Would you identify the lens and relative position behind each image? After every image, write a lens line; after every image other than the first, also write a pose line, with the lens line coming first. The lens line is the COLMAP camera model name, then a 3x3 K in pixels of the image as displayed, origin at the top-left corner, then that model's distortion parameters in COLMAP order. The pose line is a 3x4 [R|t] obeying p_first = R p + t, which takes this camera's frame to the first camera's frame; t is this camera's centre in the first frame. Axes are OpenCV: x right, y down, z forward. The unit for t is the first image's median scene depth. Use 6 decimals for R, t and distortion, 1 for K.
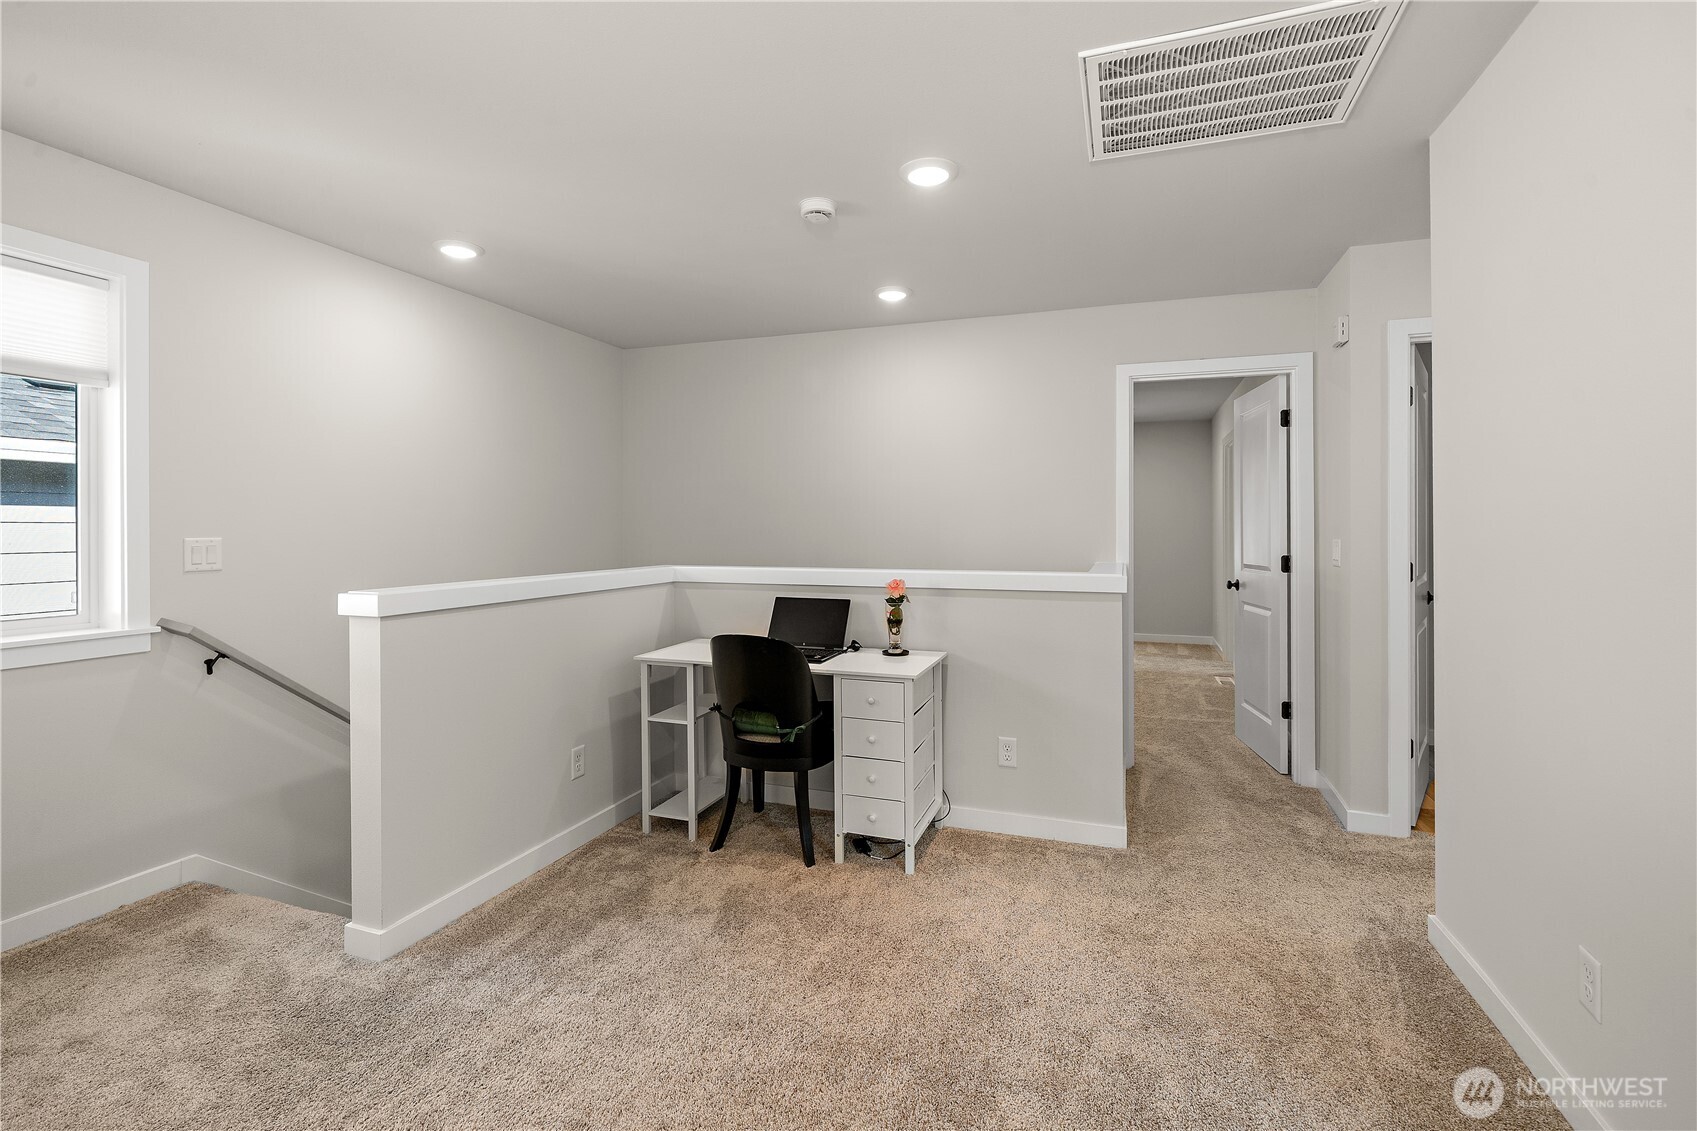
lens RADIAL K [[768.5, 0, 850.3], [0, 768.5, 528.6], [0, 0, 1]] dist [-0.000270, 0.000032]
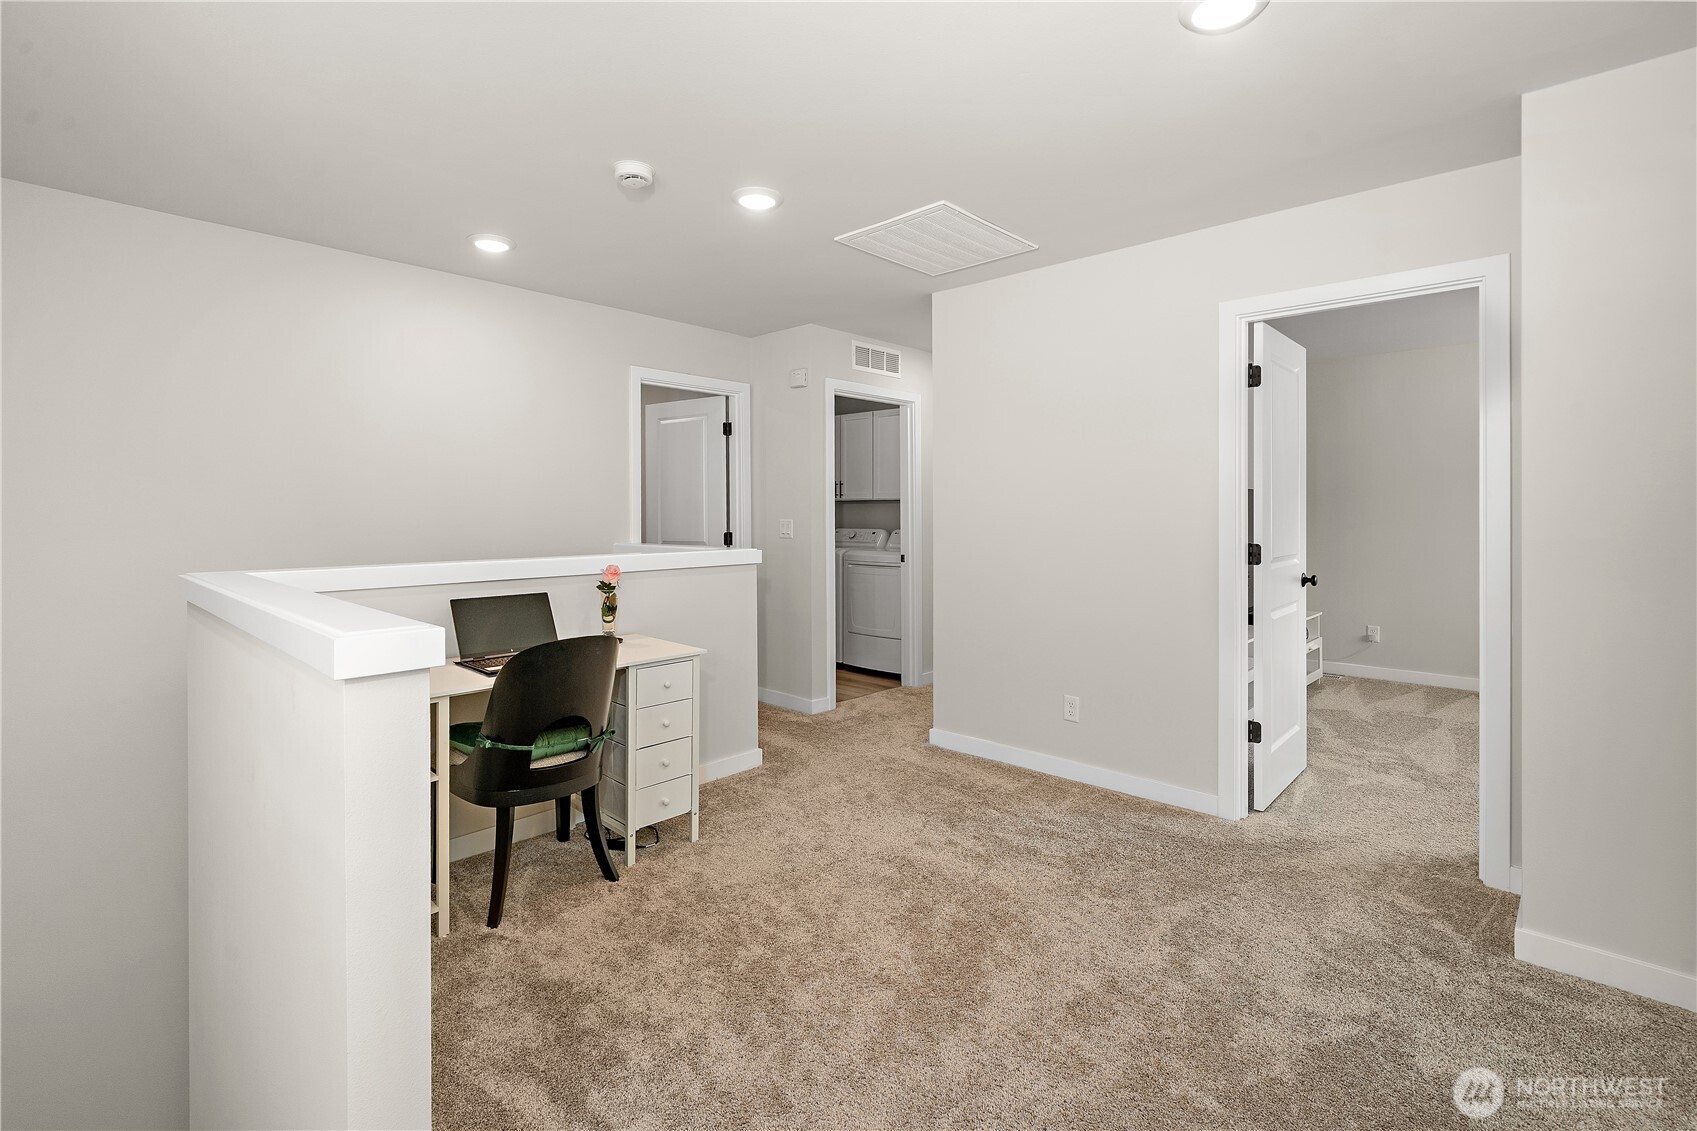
lens RADIAL K [[778.2, 0, 848.6], [0, 778.2, 509.4], [0, 0, 1]] dist [-0.000344, -0.000012]
pose [[0.400589, 0.002909, 0.916253, -0.751780], [0.003715, 0.999982, -0.004799, 0.002314], [-0.916250, 0.005326, 0.400571, 0.352027]]
